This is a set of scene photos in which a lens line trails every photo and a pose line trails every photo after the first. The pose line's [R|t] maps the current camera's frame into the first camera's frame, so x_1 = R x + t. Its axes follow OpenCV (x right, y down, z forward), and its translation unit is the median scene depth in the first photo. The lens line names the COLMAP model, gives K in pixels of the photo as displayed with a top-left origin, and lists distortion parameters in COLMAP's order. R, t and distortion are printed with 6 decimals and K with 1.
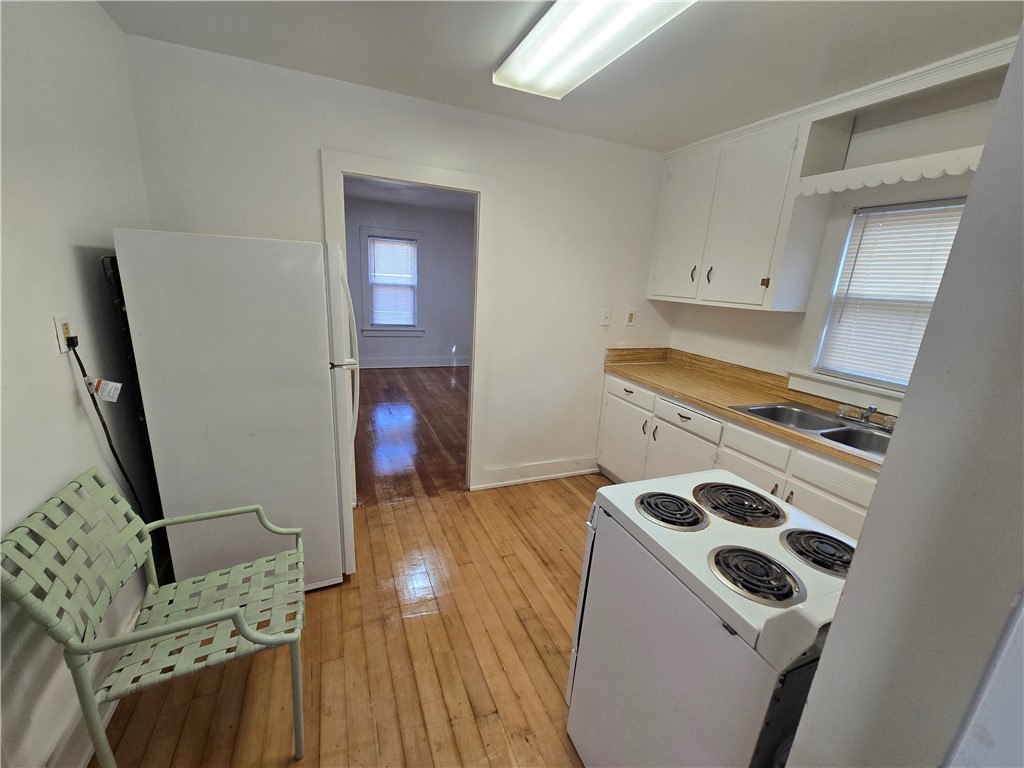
lens RADIAL K [[414.6, 0, 514.9], [0, 414.6, 388.2], [0, 0, 1]] dist [0.001924, 0.000861]
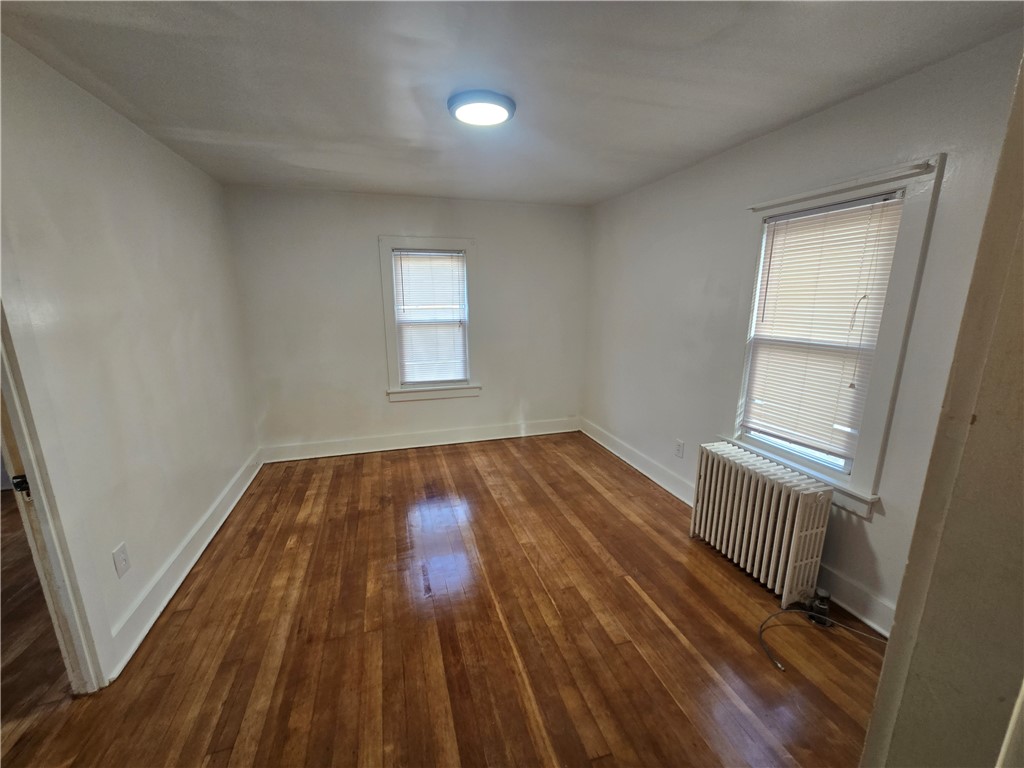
lens RADIAL K [[414.6, 0, 511.4], [0, 414.6, 392.0], [0, 0, 1]] dist [0.001924, 0.000861]
pose [[0.992104, -0.038957, -0.119216, -0.097151], [0.033046, 0.998144, -0.051160, -0.101421], [0.120987, 0.046816, 0.991549, 0.374934]]
